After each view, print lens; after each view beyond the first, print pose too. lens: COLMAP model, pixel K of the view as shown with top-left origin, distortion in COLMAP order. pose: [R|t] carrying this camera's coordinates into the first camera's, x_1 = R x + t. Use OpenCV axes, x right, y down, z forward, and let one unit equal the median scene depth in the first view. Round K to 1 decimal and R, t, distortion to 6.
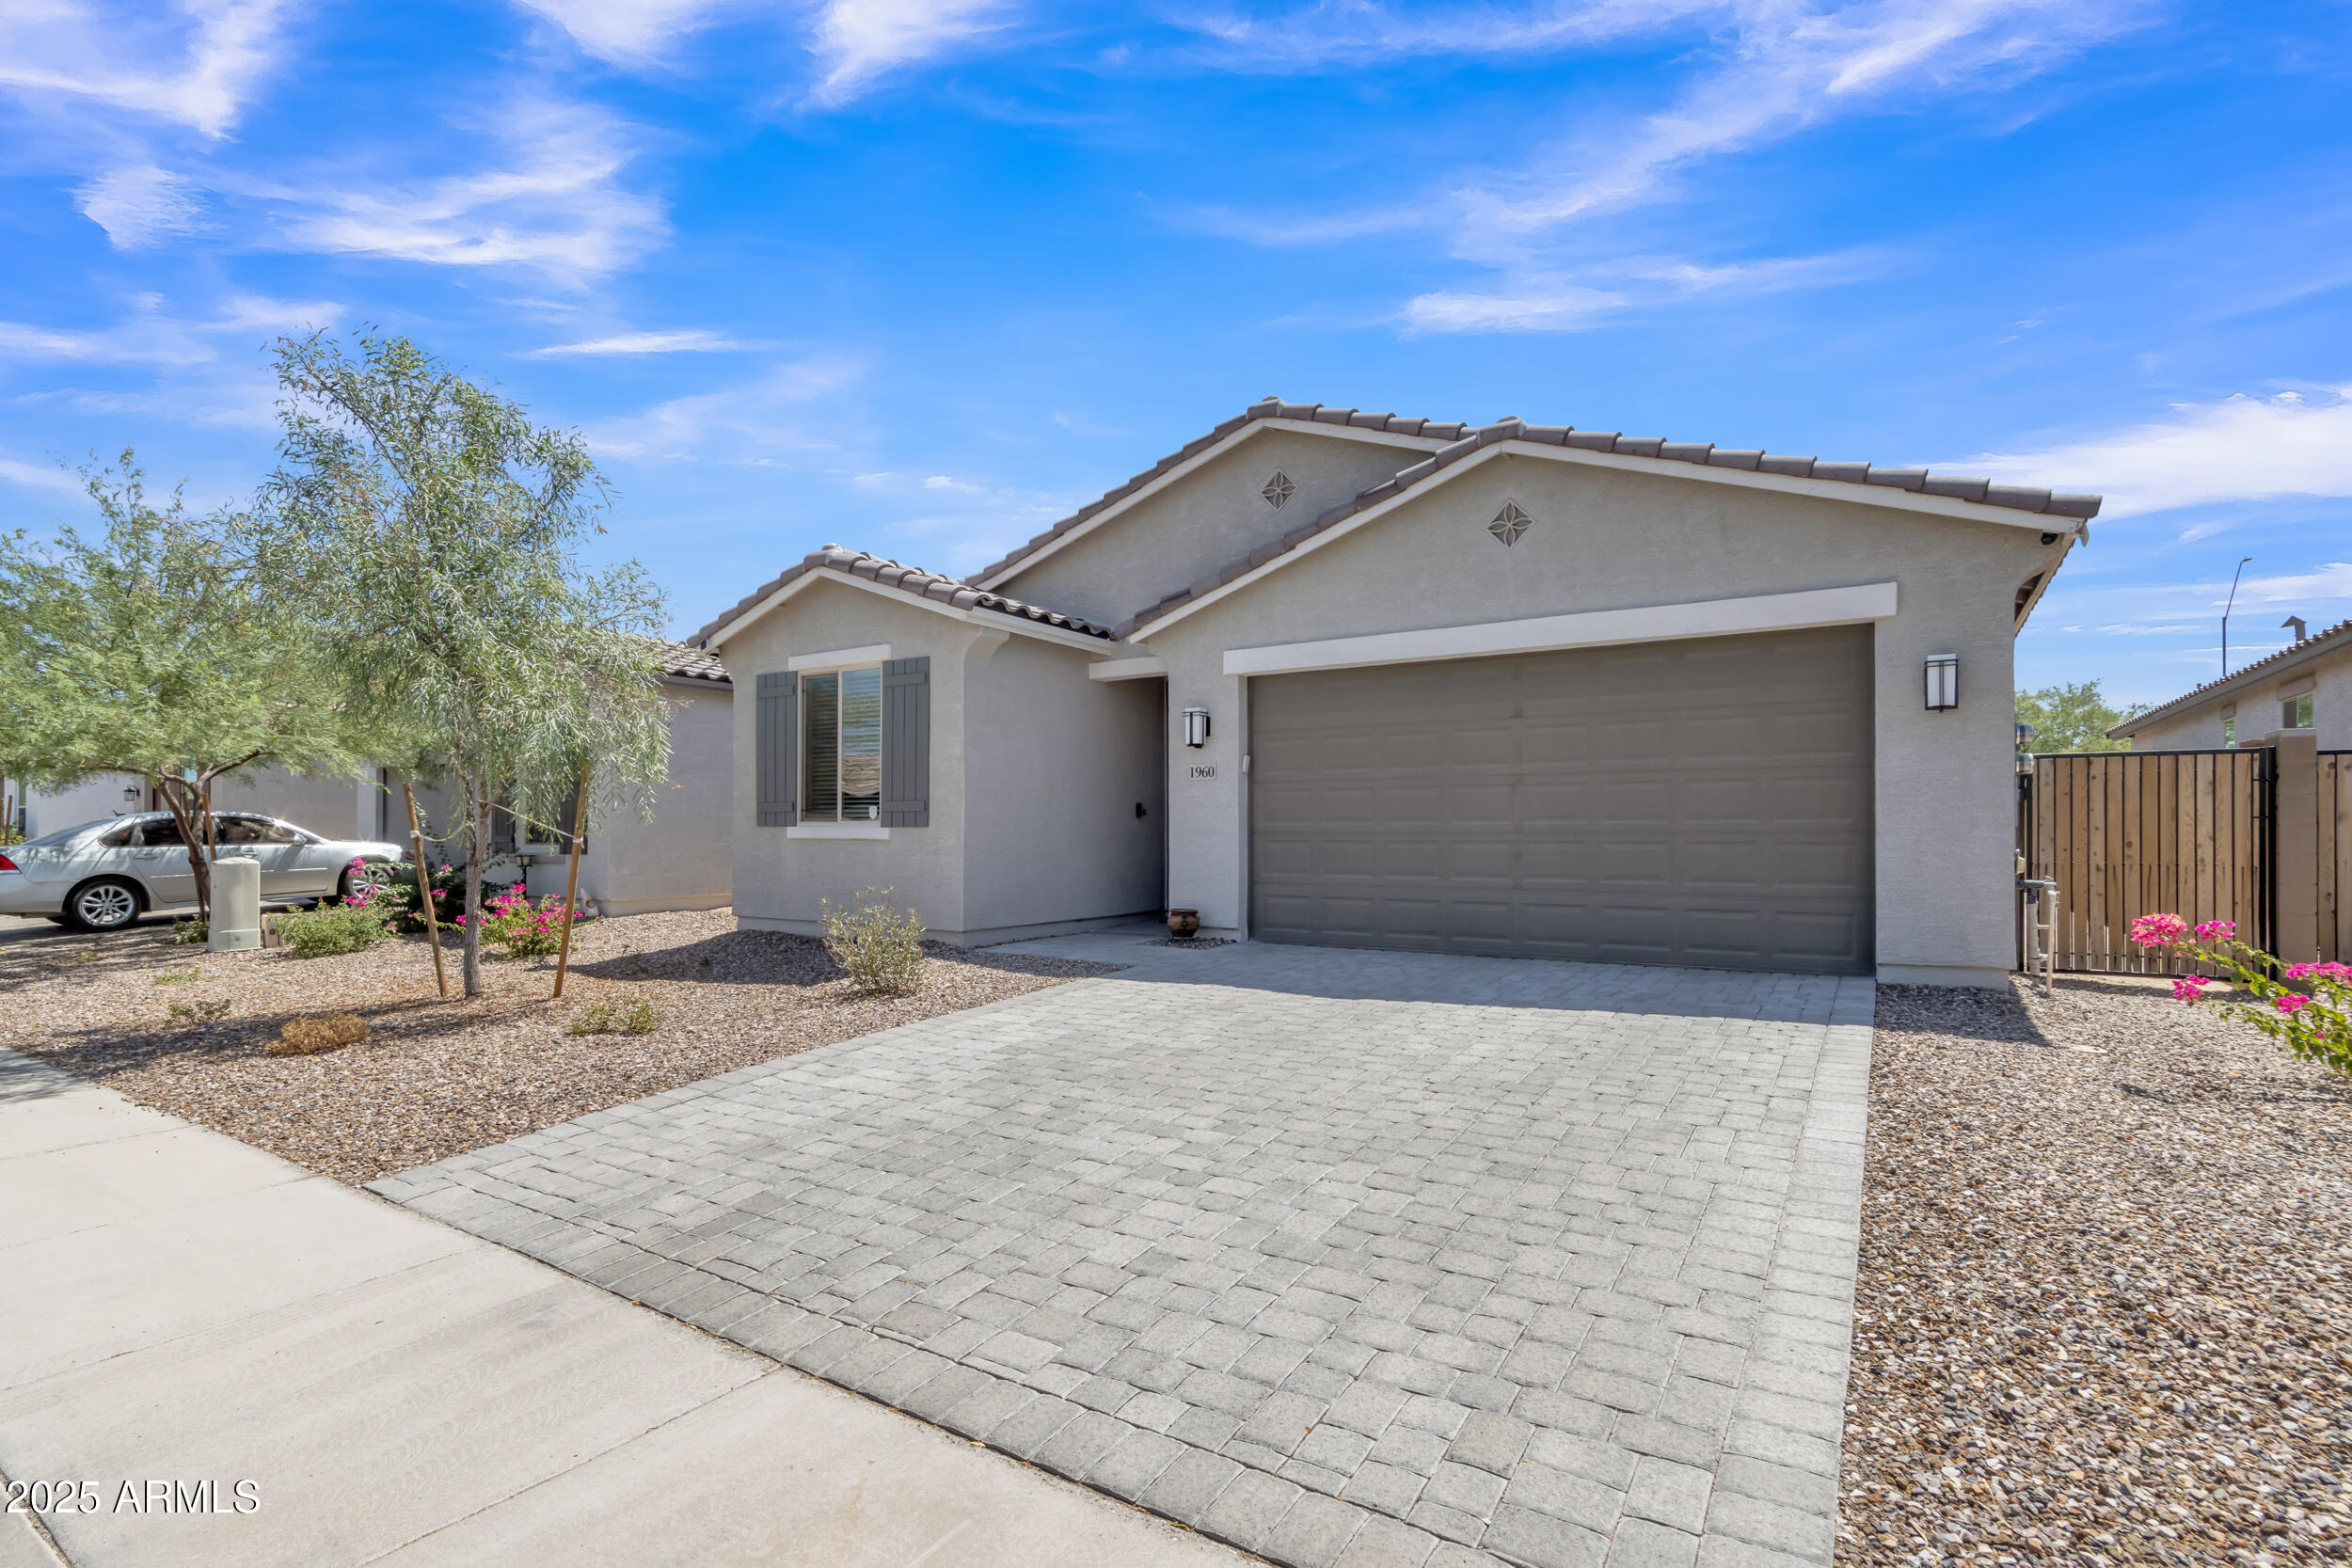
lens RADIAL K [[1094.1, 0, 1213.2], [0, 1094.1, 833.0], [0, 0, 1]] dist [-0.001826, -0.000742]
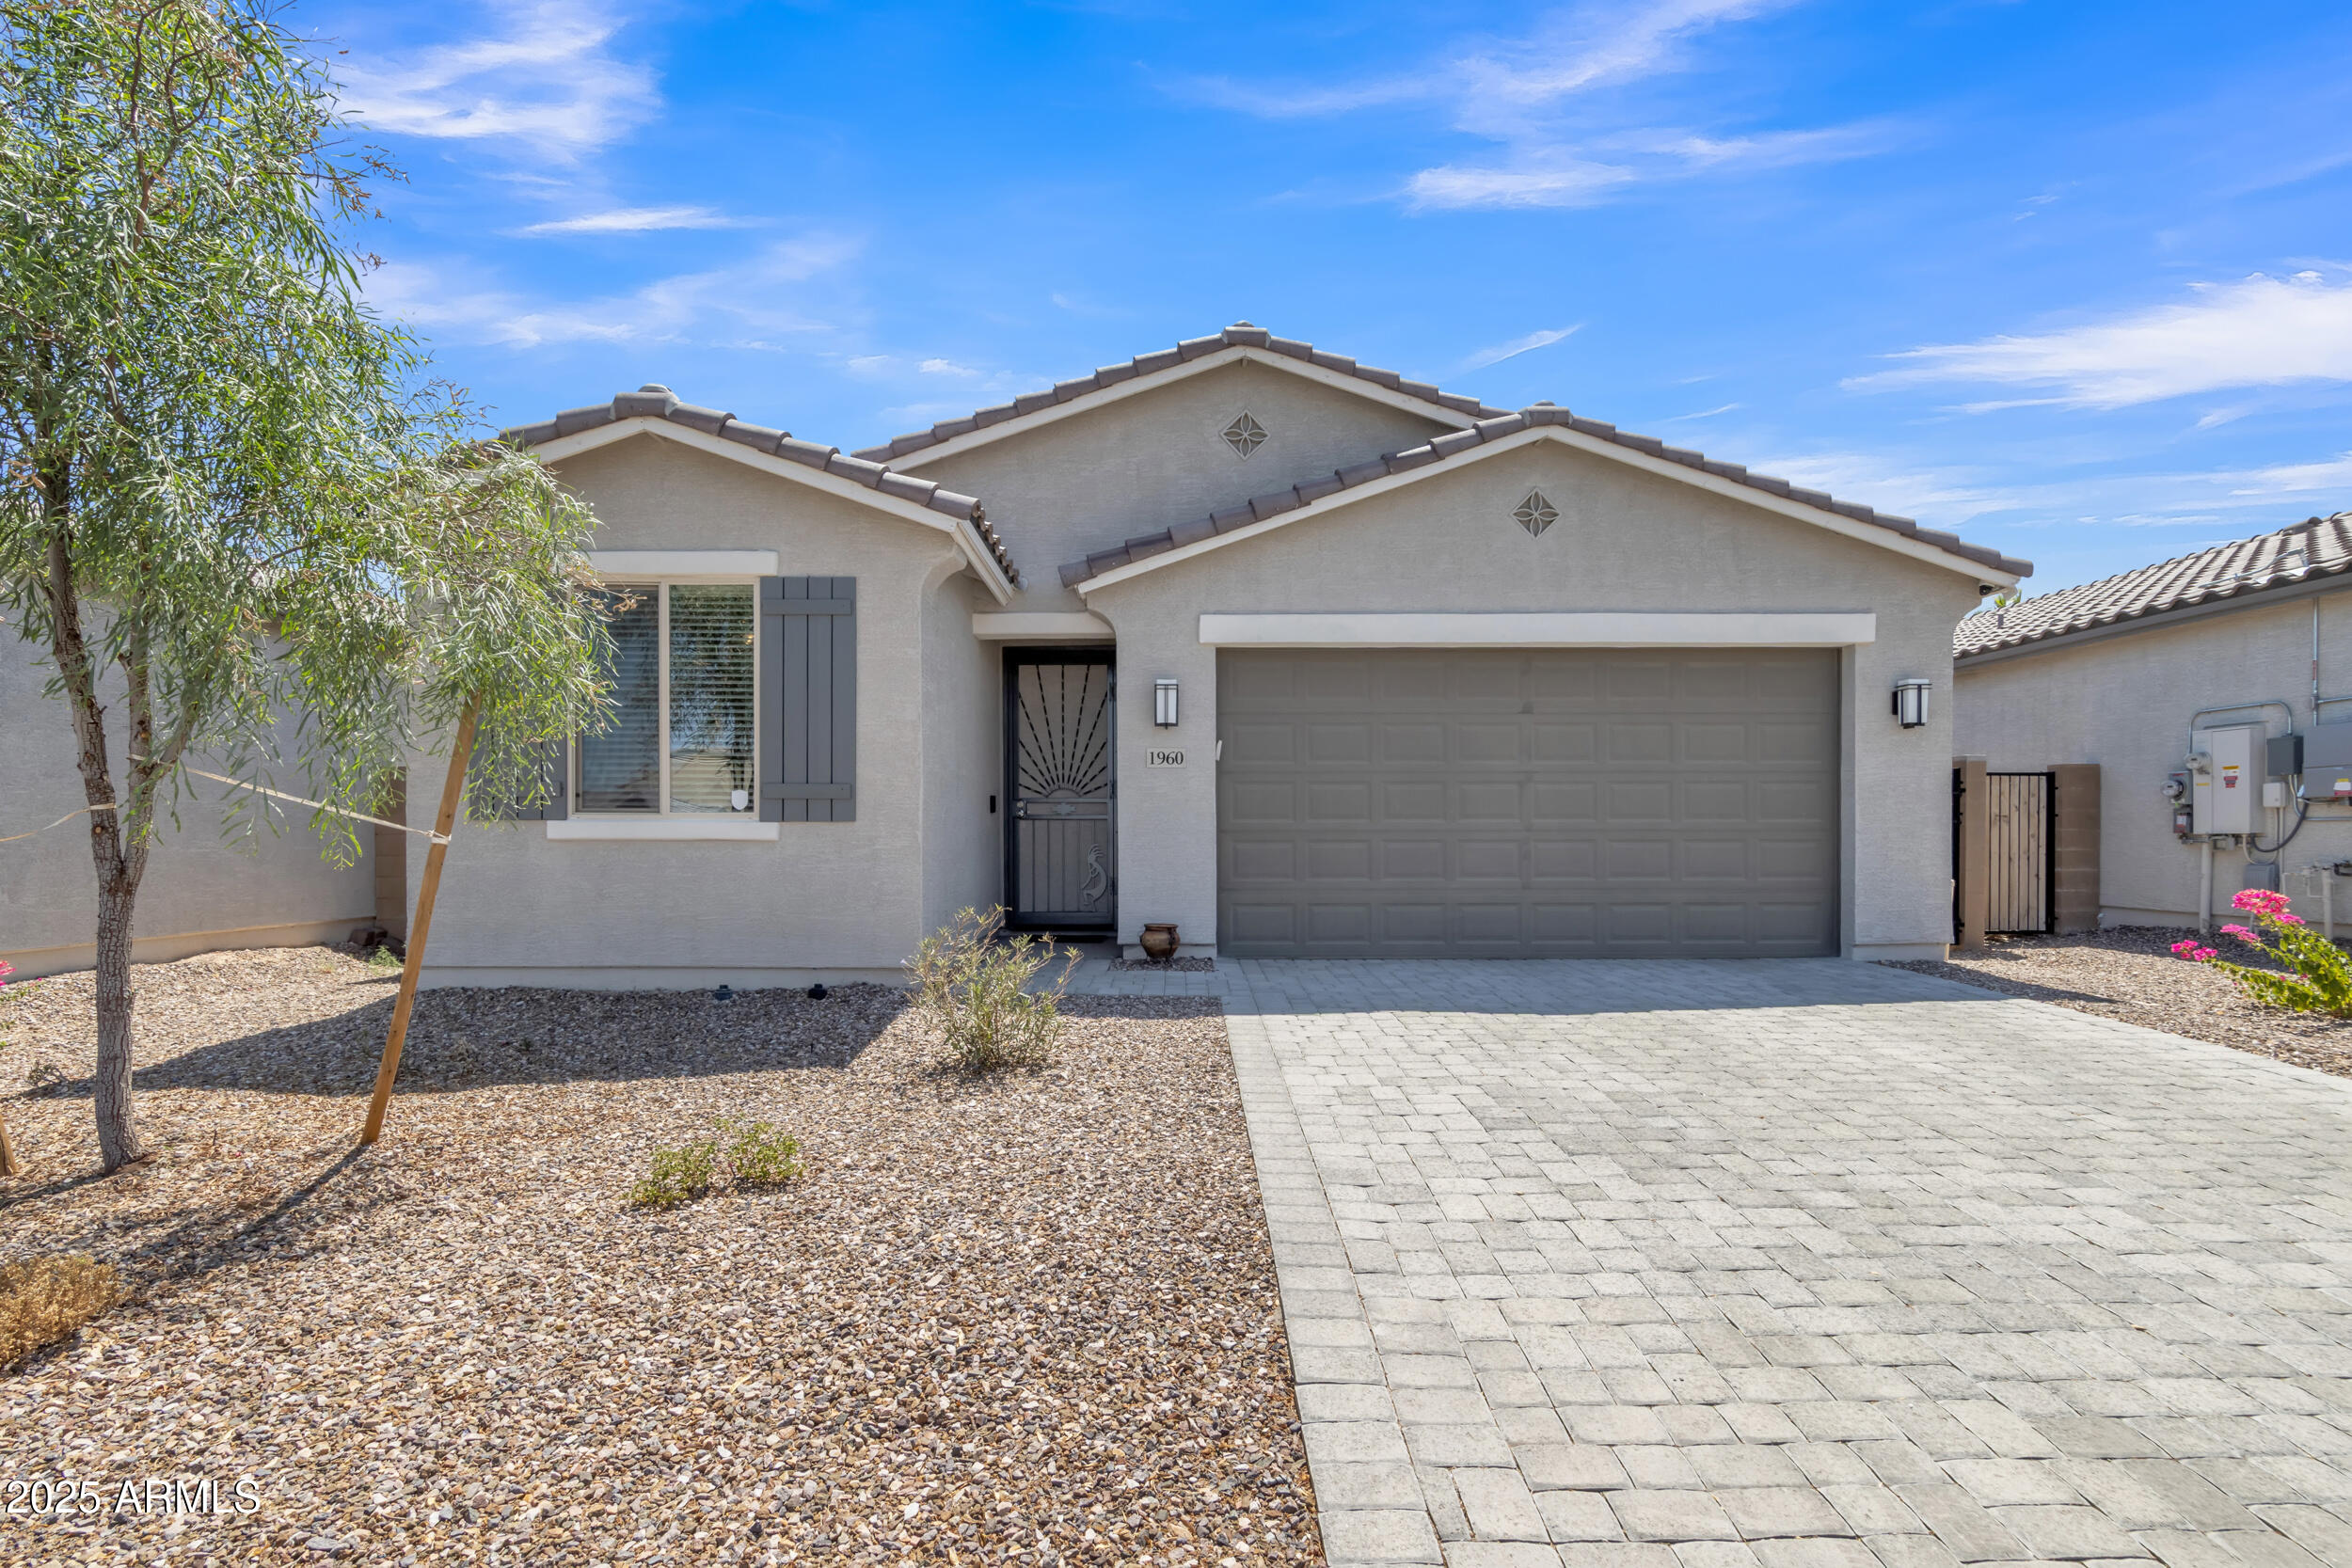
lens RADIAL K [[1094.1, 0, 1162.6], [0, 1094.1, 850.3], [0, 0, 1]] dist [-0.001826, -0.000742]
pose [[0.853681, -0.006126, 0.520760, -0.483533], [0.000350, 0.999937, 0.011189, 0.005300], [-0.520796, -0.009369, 0.853630, 0.317878]]
